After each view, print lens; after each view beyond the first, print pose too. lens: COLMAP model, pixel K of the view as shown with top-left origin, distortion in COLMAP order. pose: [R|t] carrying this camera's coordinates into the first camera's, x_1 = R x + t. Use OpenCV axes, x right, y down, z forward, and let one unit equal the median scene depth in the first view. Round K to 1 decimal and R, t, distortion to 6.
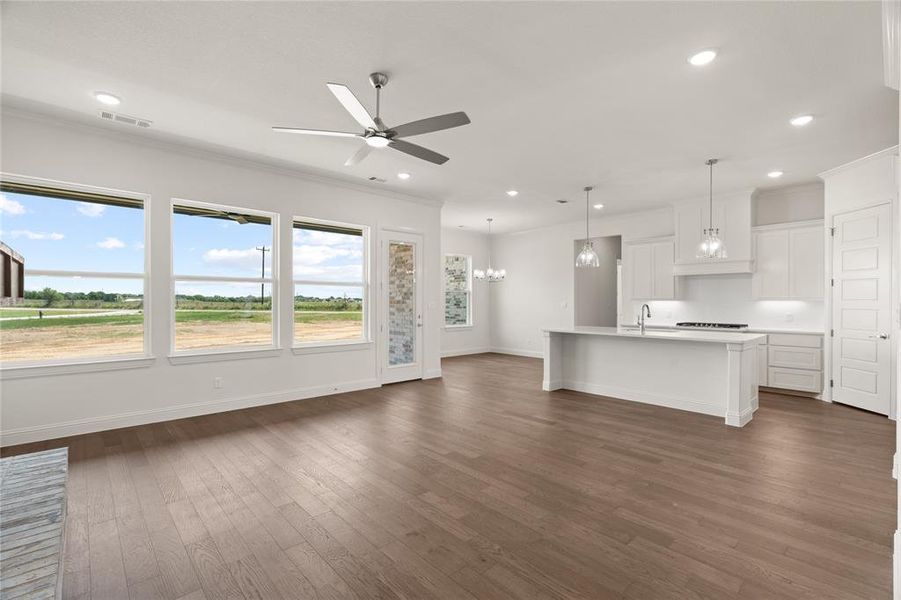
lens RADIAL K [[405.4, 0, 447.2], [0, 405.4, 303.4], [0, 0, 1]] dist [-0.005116, 0.000365]
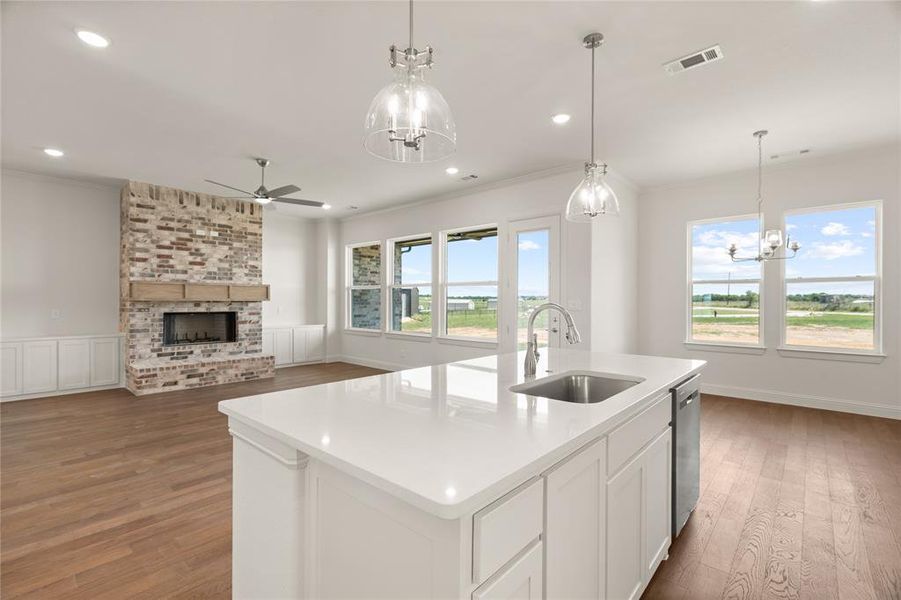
lens RADIAL K [[405.4, 0, 447.2], [0, 405.4, 303.4], [0, 0, 1]] dist [-0.005116, 0.000365]
pose [[0.098439, 0.003895, -0.995136, 0.762176], [-0.007947, 0.999964, 0.003128, 0.001021], [0.995111, 0.007600, 0.098466, 0.800024]]
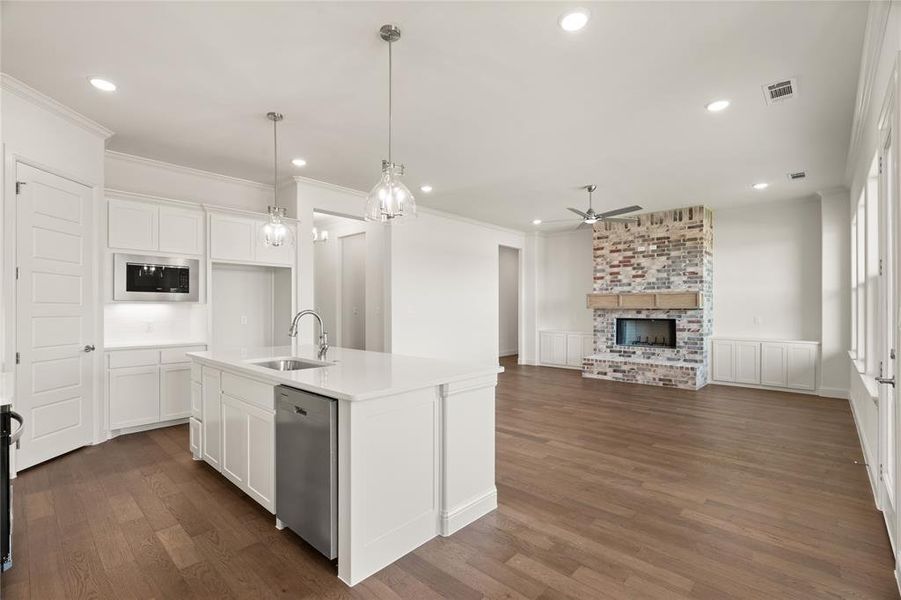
lens RADIAL K [[404.3, 0, 451.5], [0, 404.3, 309.0], [0, 0, 1]] dist [-0.002441, 0.000063]
pose [[-0.996026, -0.001078, -0.089053, 0.317682], [-0.001697, 0.999975, 0.006871, -0.003368], [0.089043, 0.006995, -0.996003, 1.413535]]
